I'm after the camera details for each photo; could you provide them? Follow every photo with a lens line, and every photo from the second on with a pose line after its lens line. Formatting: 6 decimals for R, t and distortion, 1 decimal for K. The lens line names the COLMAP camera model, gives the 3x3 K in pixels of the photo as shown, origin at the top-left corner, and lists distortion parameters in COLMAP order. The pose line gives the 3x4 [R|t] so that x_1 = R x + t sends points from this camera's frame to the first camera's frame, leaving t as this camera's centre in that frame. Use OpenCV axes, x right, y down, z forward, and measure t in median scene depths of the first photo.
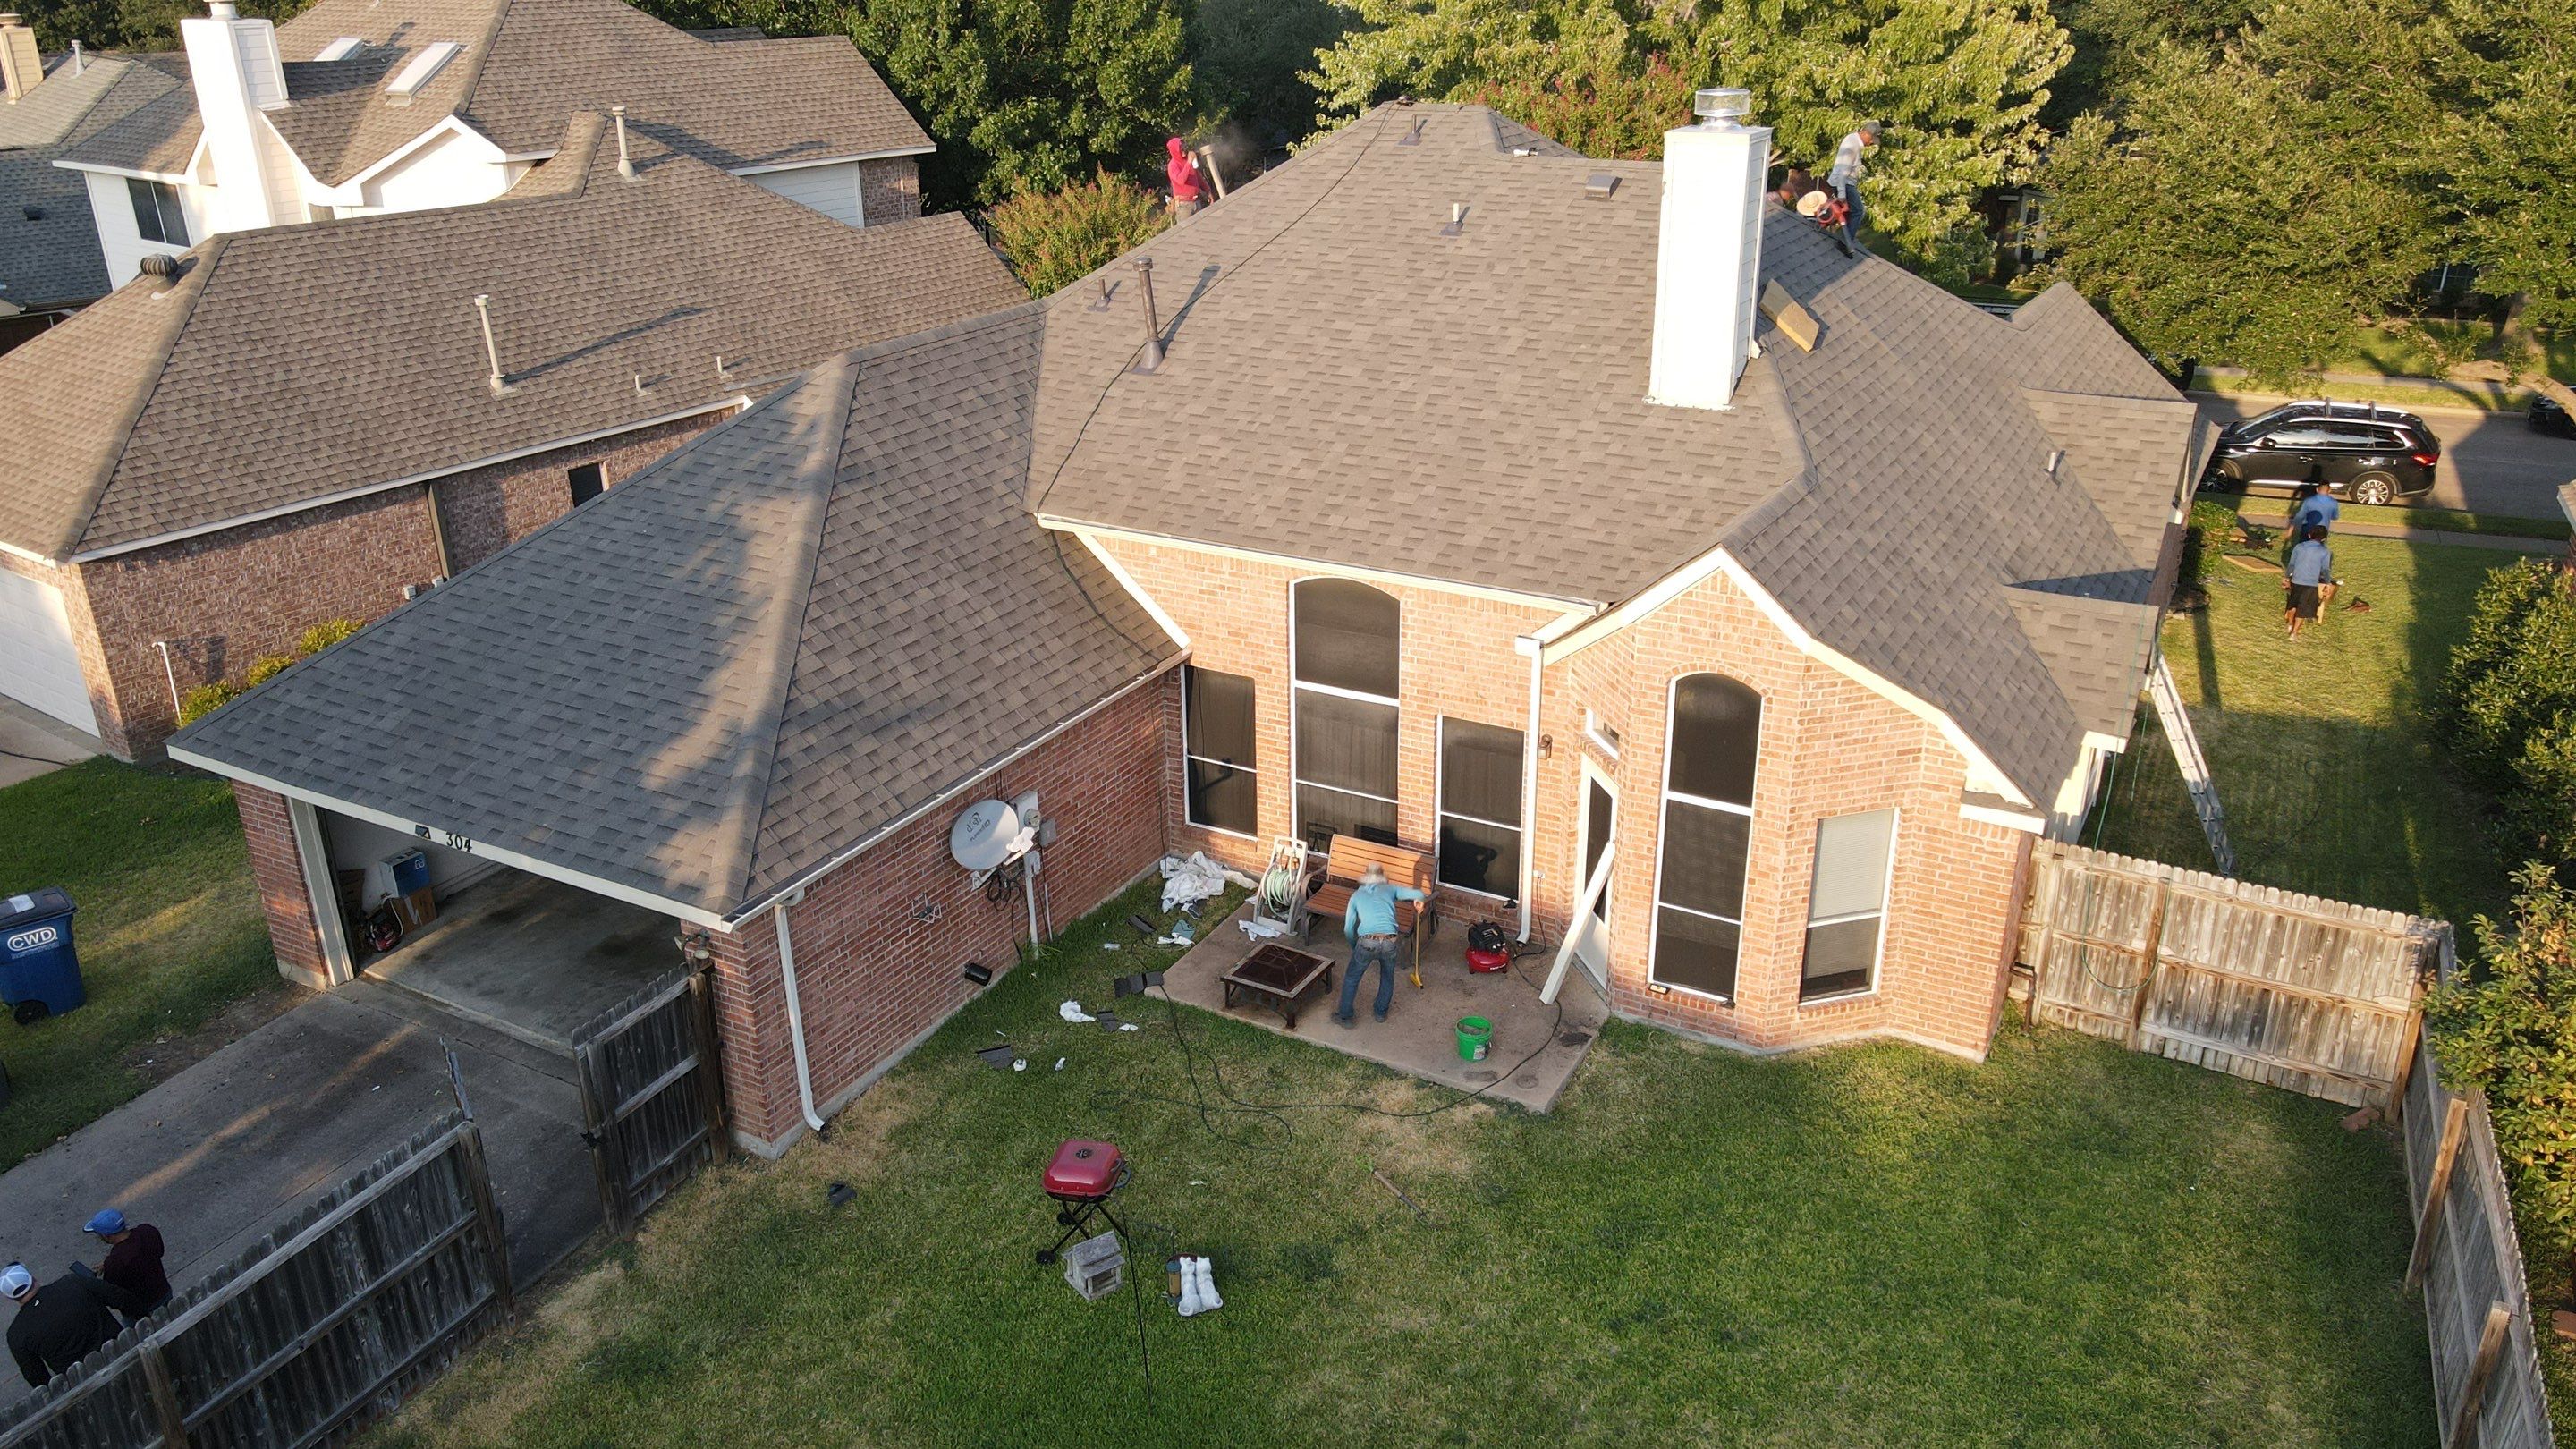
lens RADIAL K [[1871.6, 0, 1276.3], [0, 1871.6, 702.7], [0, 0, 1]] dist [0.050866, -0.038072]
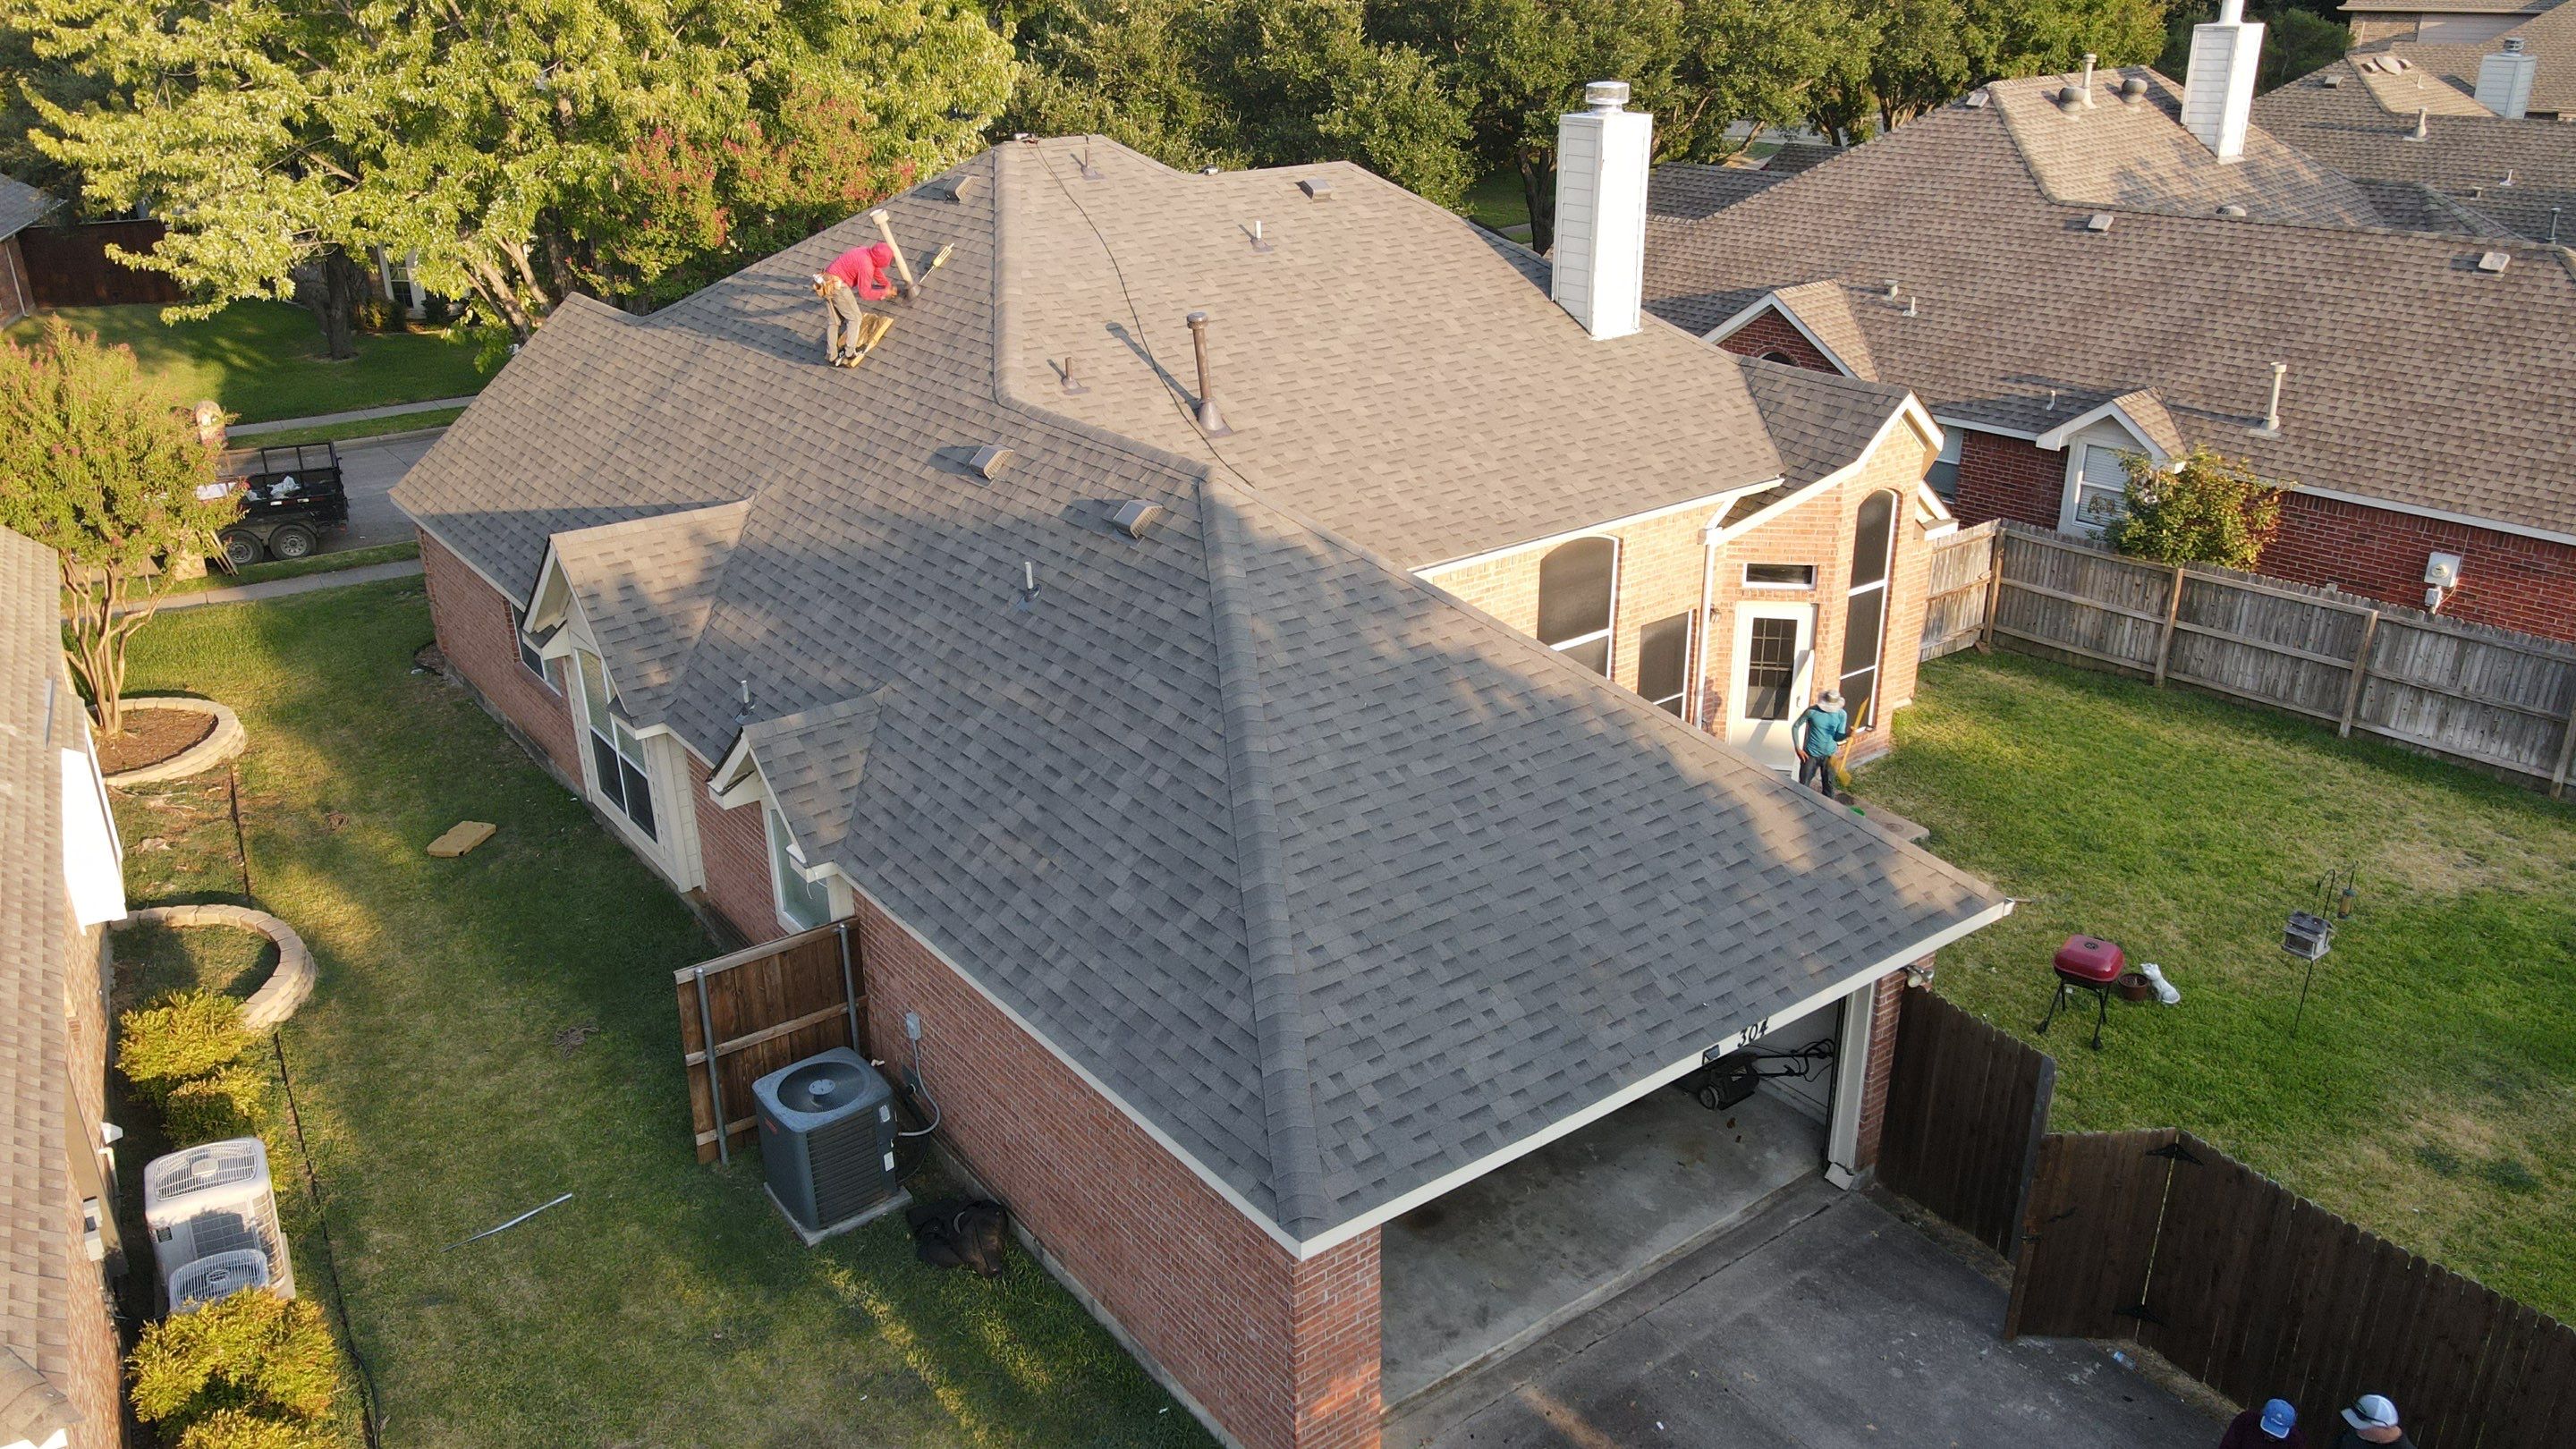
lens RADIAL K [[1871.6, 0, 1278.8], [0, 1871.6, 750.7], [0, 0, 1]] dist [0.050866, -0.038072]
pose [[0.400270, -0.355494, 0.844635, -1.070809], [0.355534, 0.909739, 0.214408, -0.267312], [-0.844618, 0.214475, 0.490531, 0.672677]]
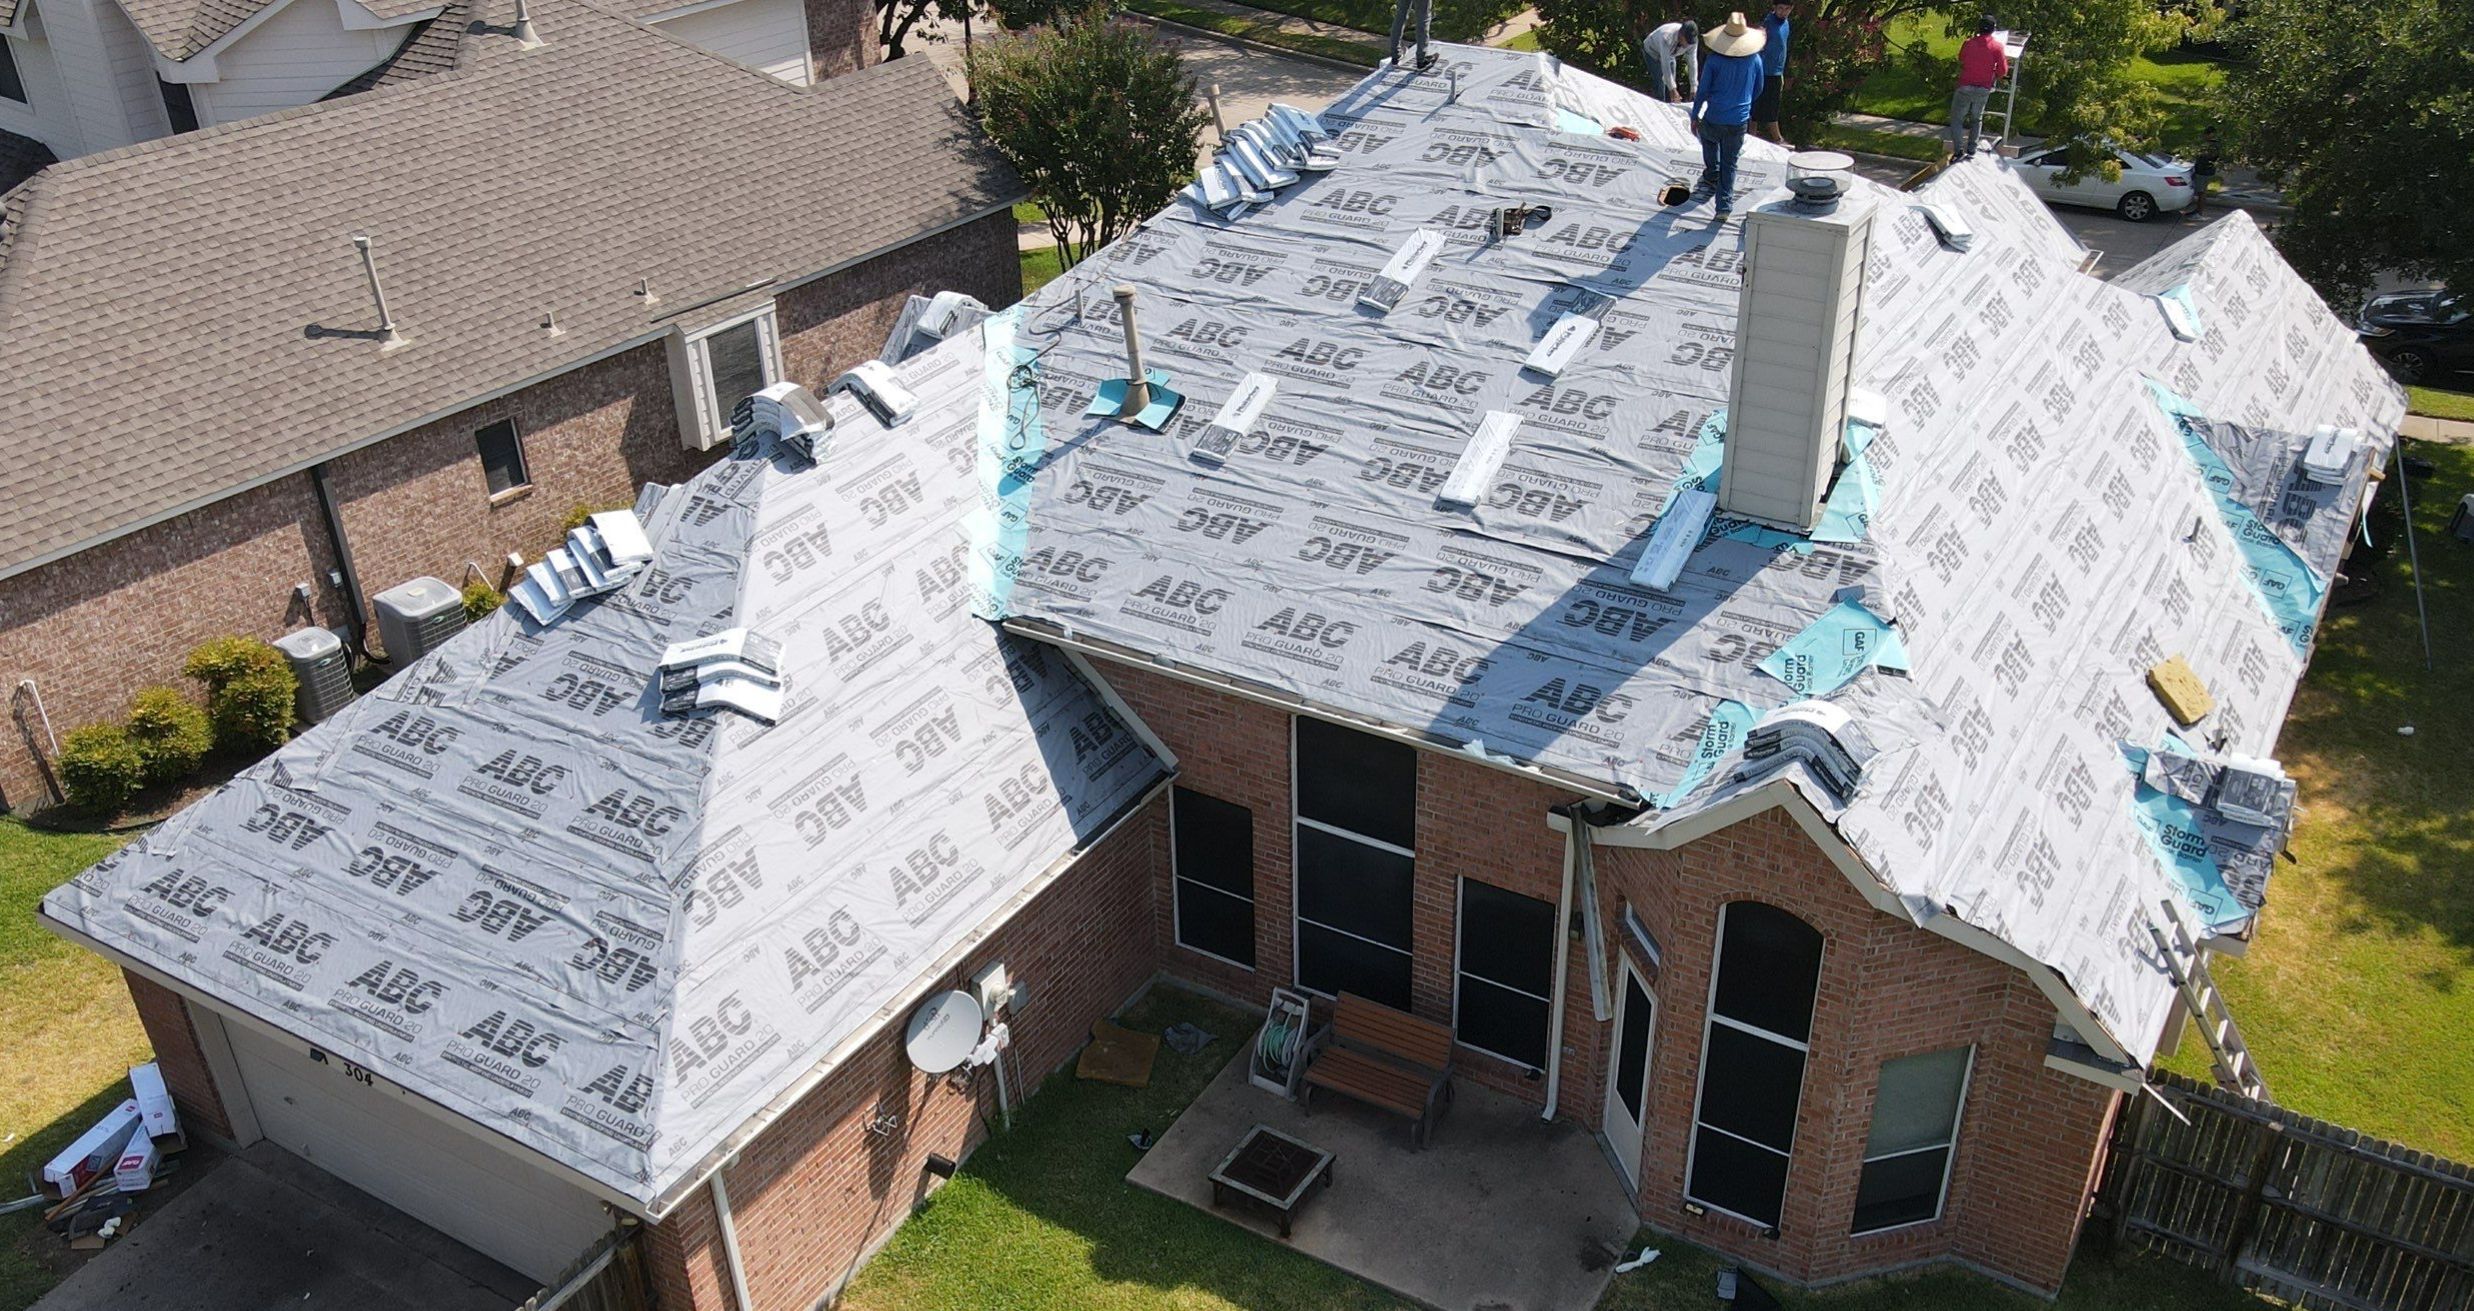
lens RADIAL K [[2118.0, 0, 1252.9], [0, 2118.0, 797.5], [0, 0, 1]] dist [0.042106, -0.021212]
pose [[0.999463, 0.011371, -0.030727, 0.021286], [-0.005668, 0.983709, 0.179679, -0.218505], [0.032270, -0.179409, 0.983245, 0.031001]]
